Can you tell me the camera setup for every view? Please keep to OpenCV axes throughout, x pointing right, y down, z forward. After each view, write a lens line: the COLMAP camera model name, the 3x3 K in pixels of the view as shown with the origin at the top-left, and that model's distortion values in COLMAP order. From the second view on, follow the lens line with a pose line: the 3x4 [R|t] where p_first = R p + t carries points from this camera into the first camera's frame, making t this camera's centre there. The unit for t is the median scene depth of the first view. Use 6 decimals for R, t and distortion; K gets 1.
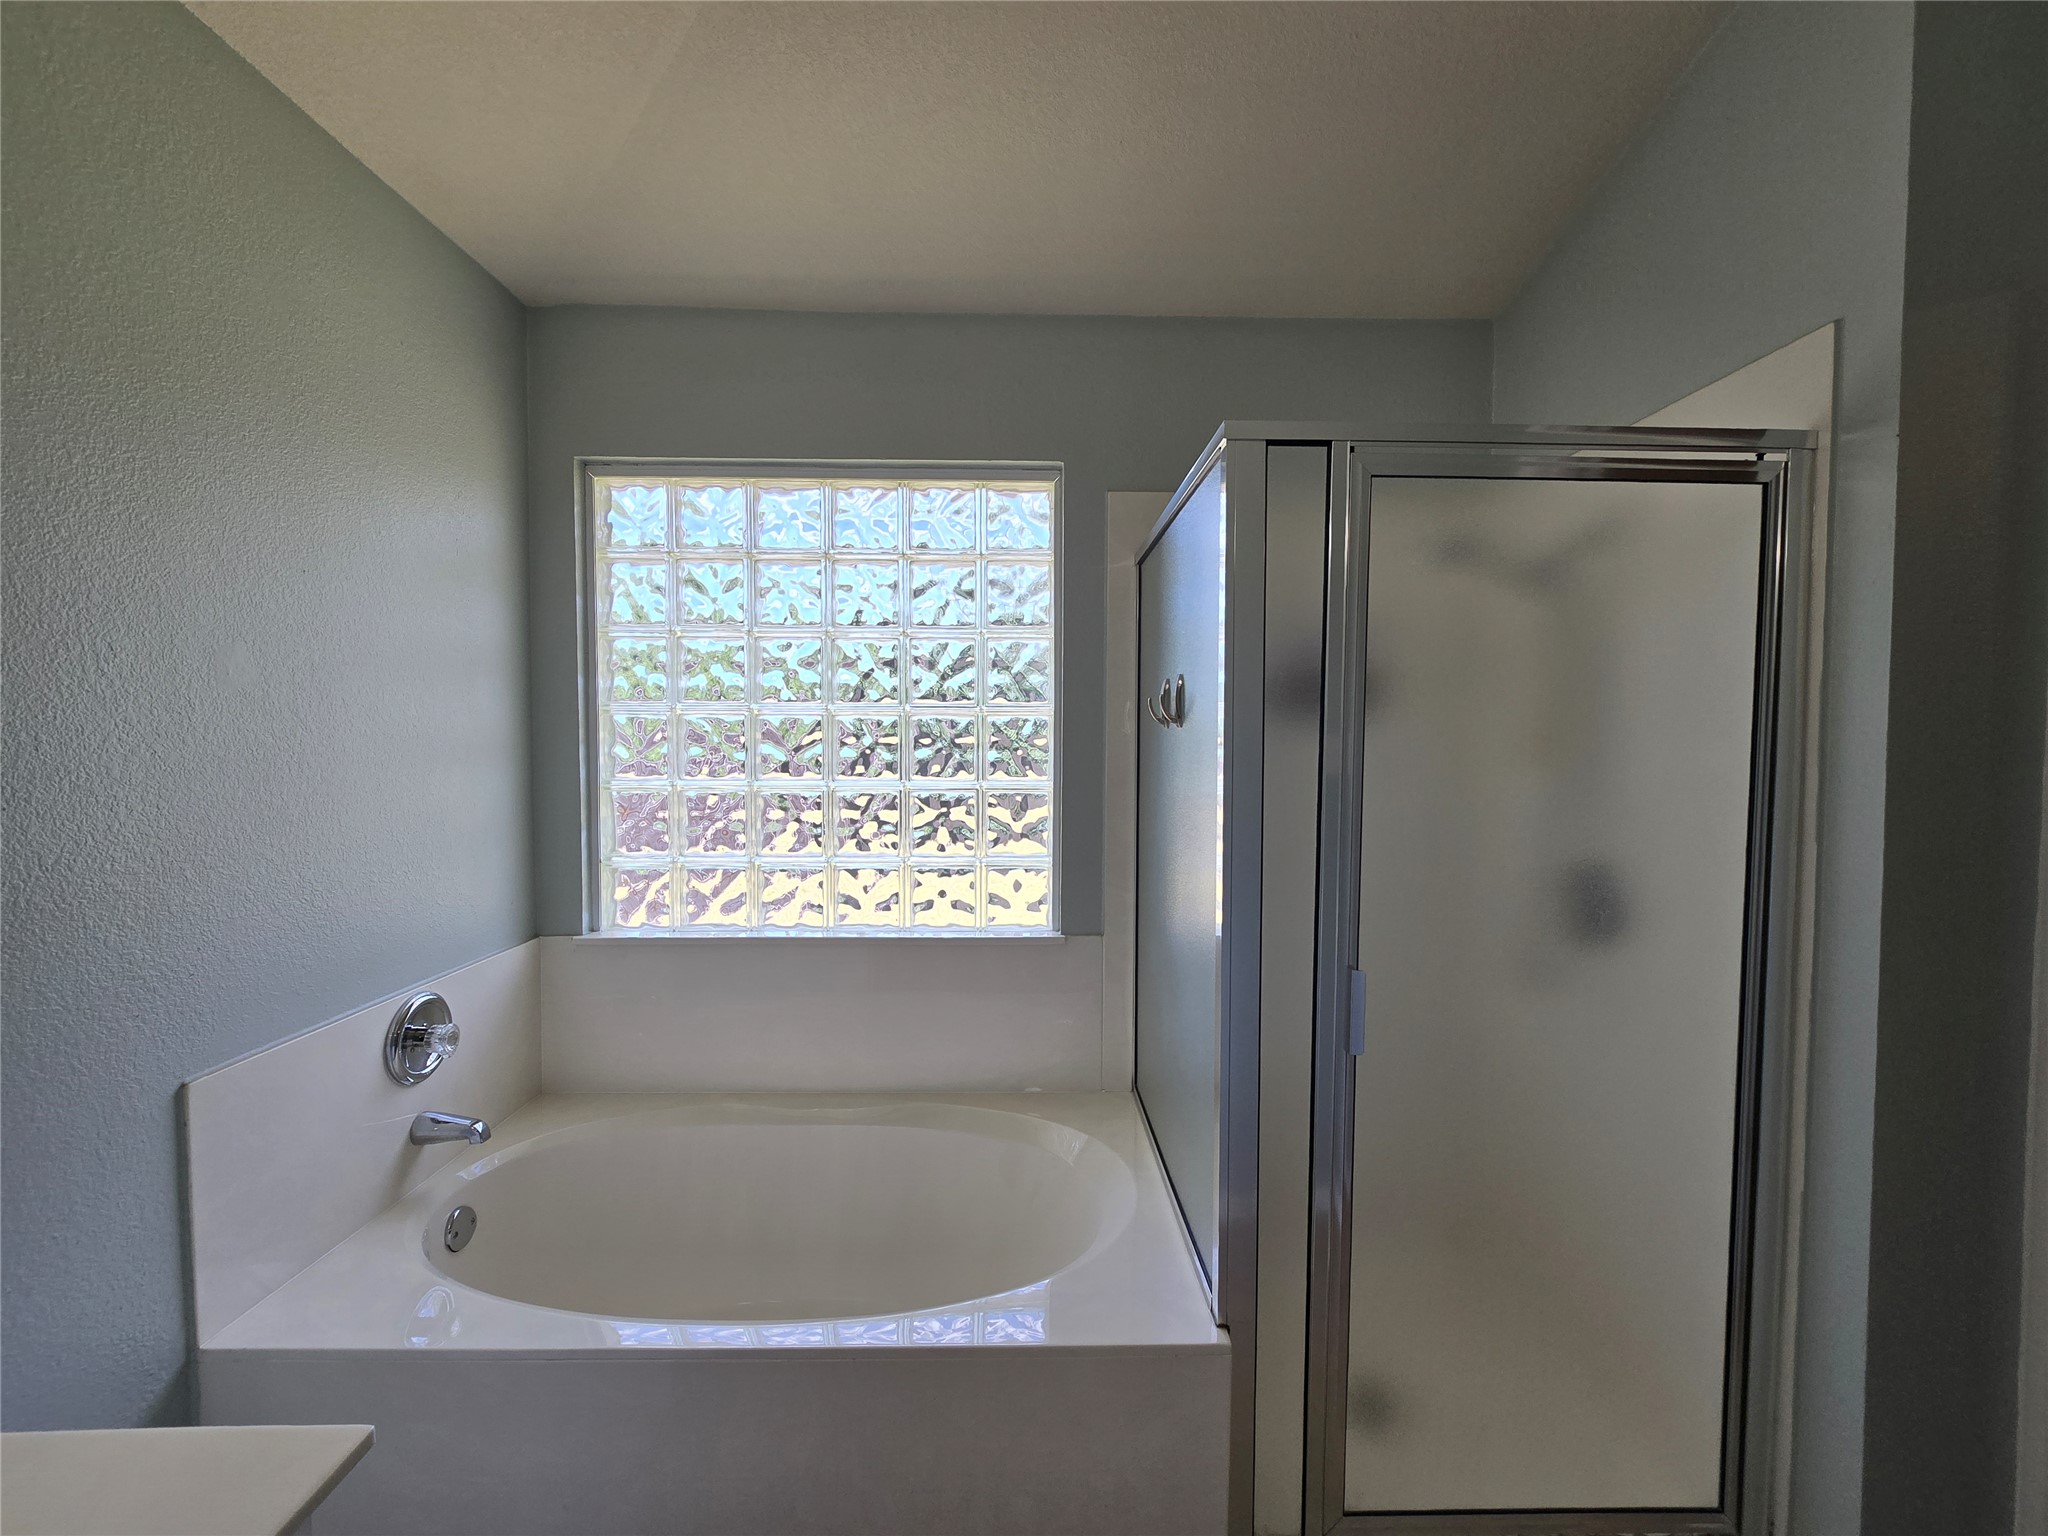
lens RADIAL K [[834.7, 0, 1031.8], [0, 834.7, 768.0], [0, 0, 1]] dist [-0.002671, 0.000191]
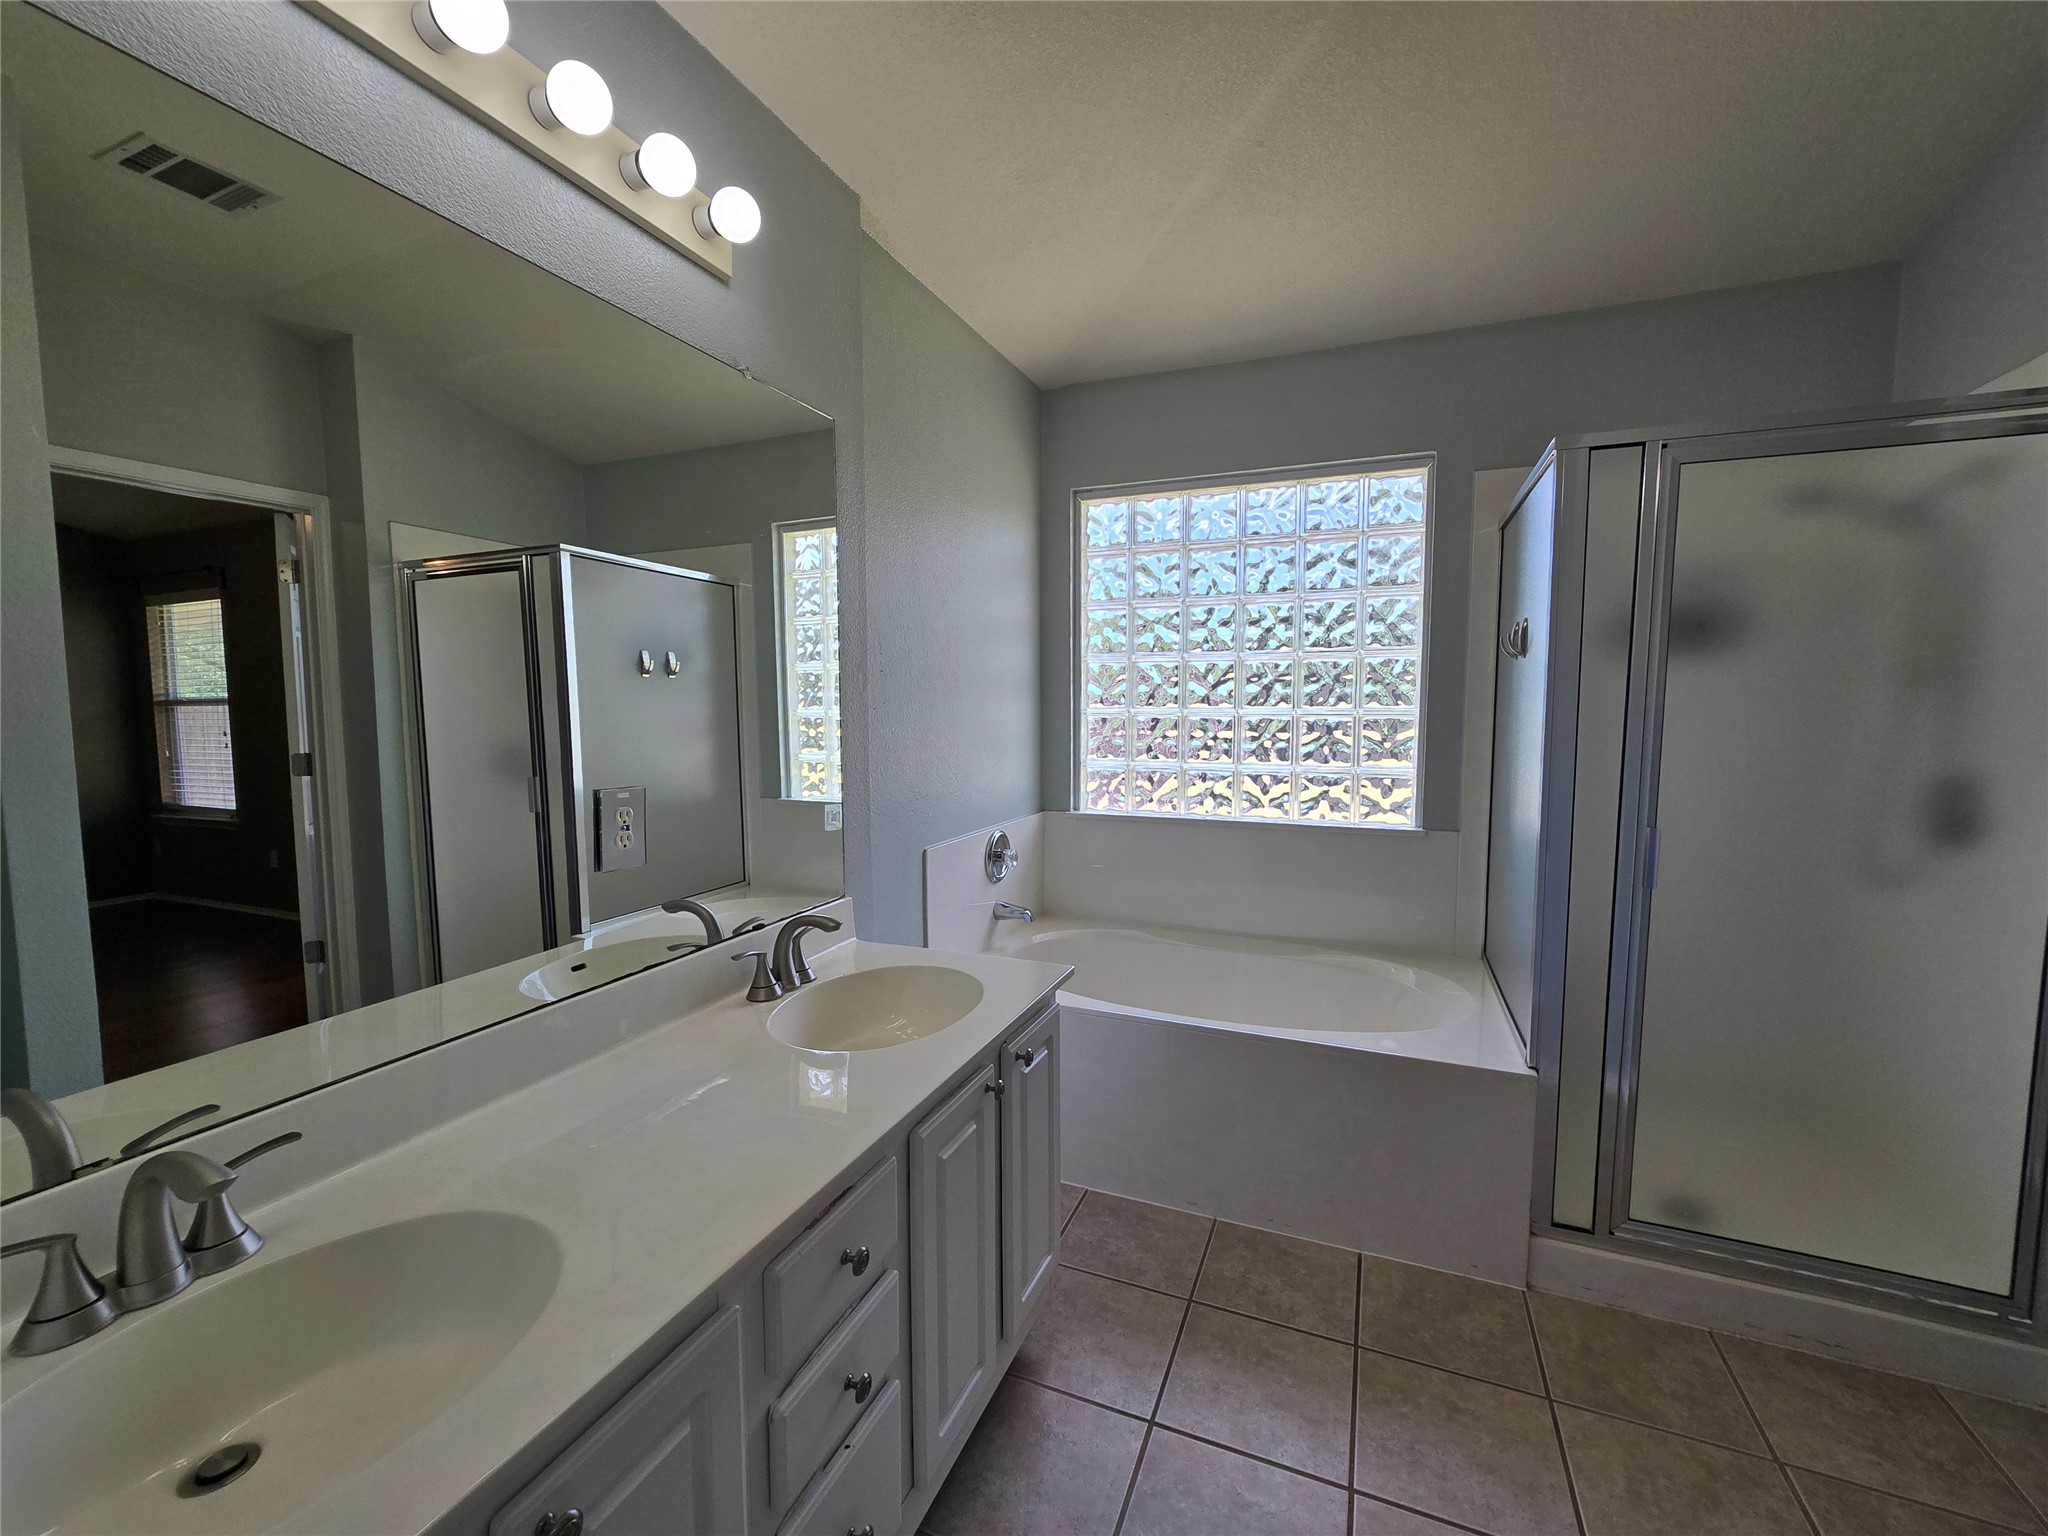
lens RADIAL K [[834.7, 0, 1031.8], [0, 834.7, 768.0], [0, 0, 1]] dist [-0.002671, 0.000191]
pose [[0.913469, 0.027976, -0.405946, 0.004696], [-0.009166, 0.998795, 0.048209, 0.049433], [0.406806, -0.040317, 0.912625, -0.386592]]
